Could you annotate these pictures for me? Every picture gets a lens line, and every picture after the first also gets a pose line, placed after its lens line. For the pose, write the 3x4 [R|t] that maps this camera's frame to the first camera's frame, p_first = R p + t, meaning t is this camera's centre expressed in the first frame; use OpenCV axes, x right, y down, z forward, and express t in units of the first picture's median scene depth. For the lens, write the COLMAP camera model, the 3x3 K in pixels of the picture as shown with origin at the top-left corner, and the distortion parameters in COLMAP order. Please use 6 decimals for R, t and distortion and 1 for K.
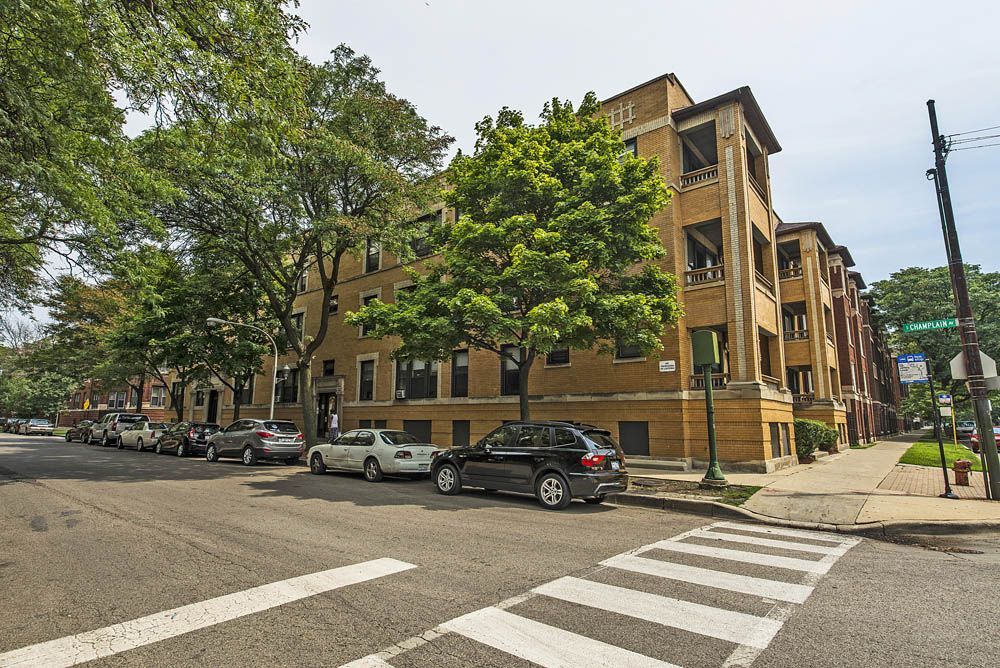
lens RADIAL K [[513.9, 0, 497.0], [0, 513.9, 335.9], [0, 0, 1]] dist [0.001589, 0.000187]
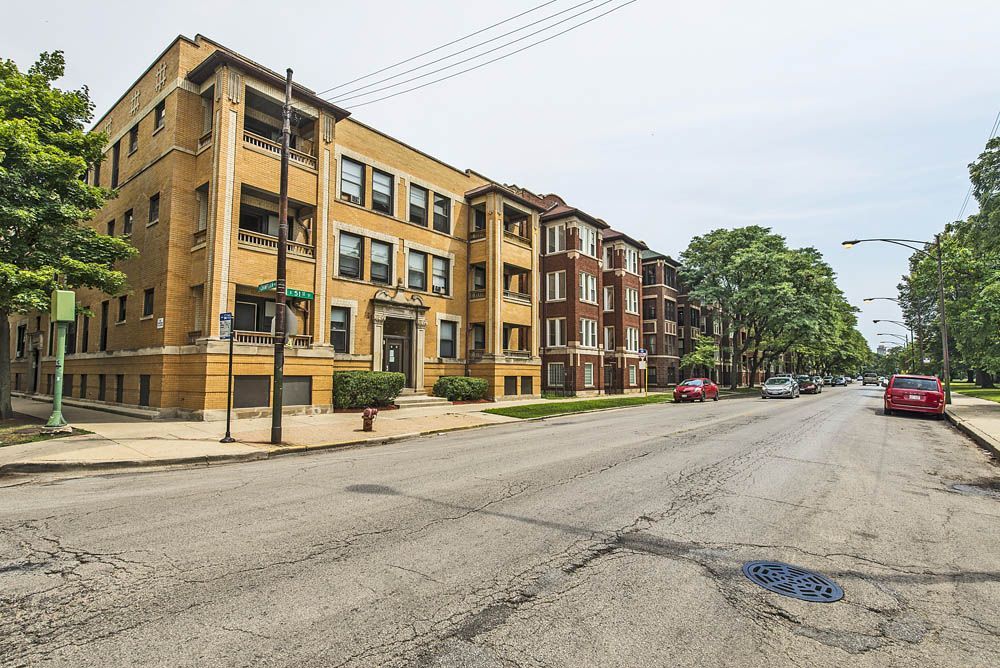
lens RADIAL K [[497.1, 0, 497.7], [0, 497.1, 336.8], [0, 0, 1]] dist [0.011823, -0.008503]
pose [[0.999440, 0.000159, 0.033464, 0.951773], [-0.003091, 0.996152, 0.087589, -0.005705], [-0.033321, -0.087643, 0.995595, -0.051577]]
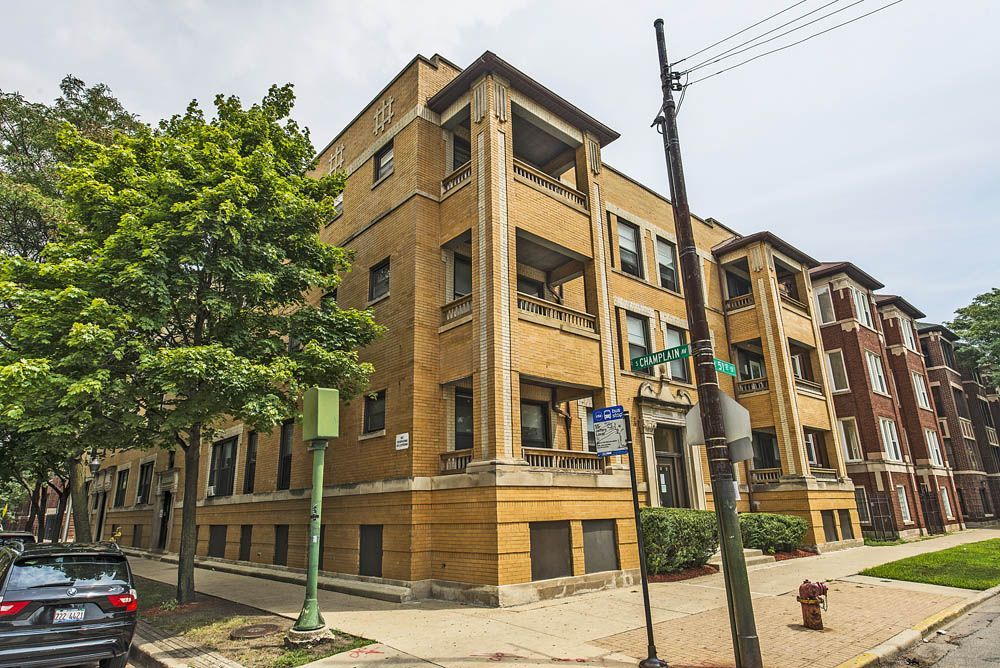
lens RADIAL K [[585.0, 0, 496.4], [0, 585.0, 335.5], [0, 0, 1]] dist [0.019628, -0.014582]
pose [[0.988957, -0.071045, -0.130060, 0.545882], [0.054369, 0.990340, -0.127554, 0.023464], [0.137866, 0.119074, 0.983267, 0.212247]]
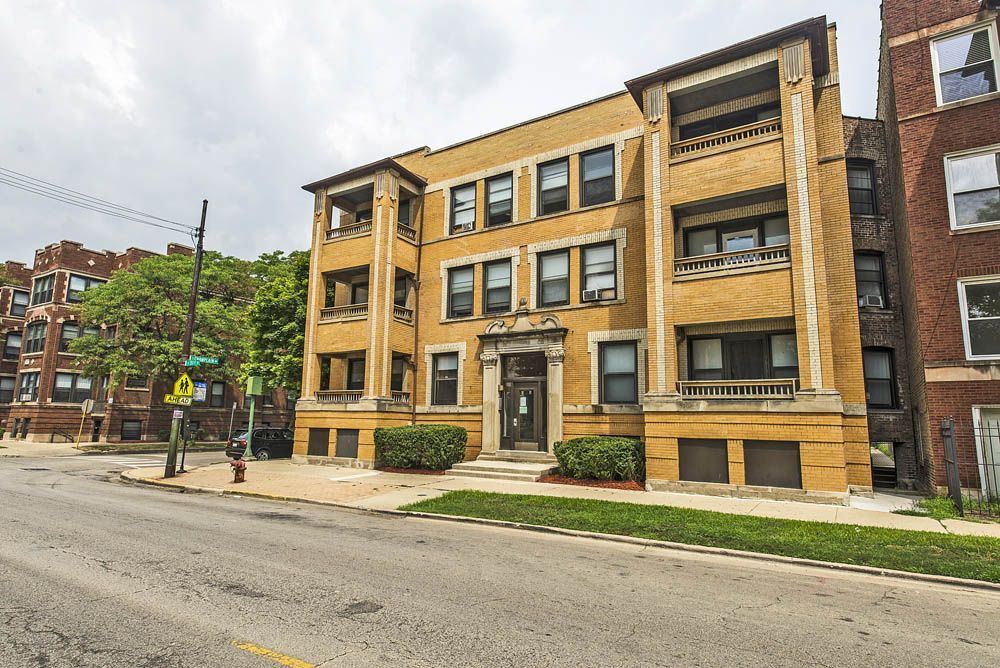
lens RADIAL K [[549.1, 0, 499.5], [0, 549.1, 335.8], [0, 0, 1]] dist [0.007244, -0.001021]
pose [[0.136112, -0.163642, -0.977085, 1.842562], [0.145094, 0.978921, -0.143737, 0.191751], [0.980011, -0.122205, 0.156986, 1.170766]]
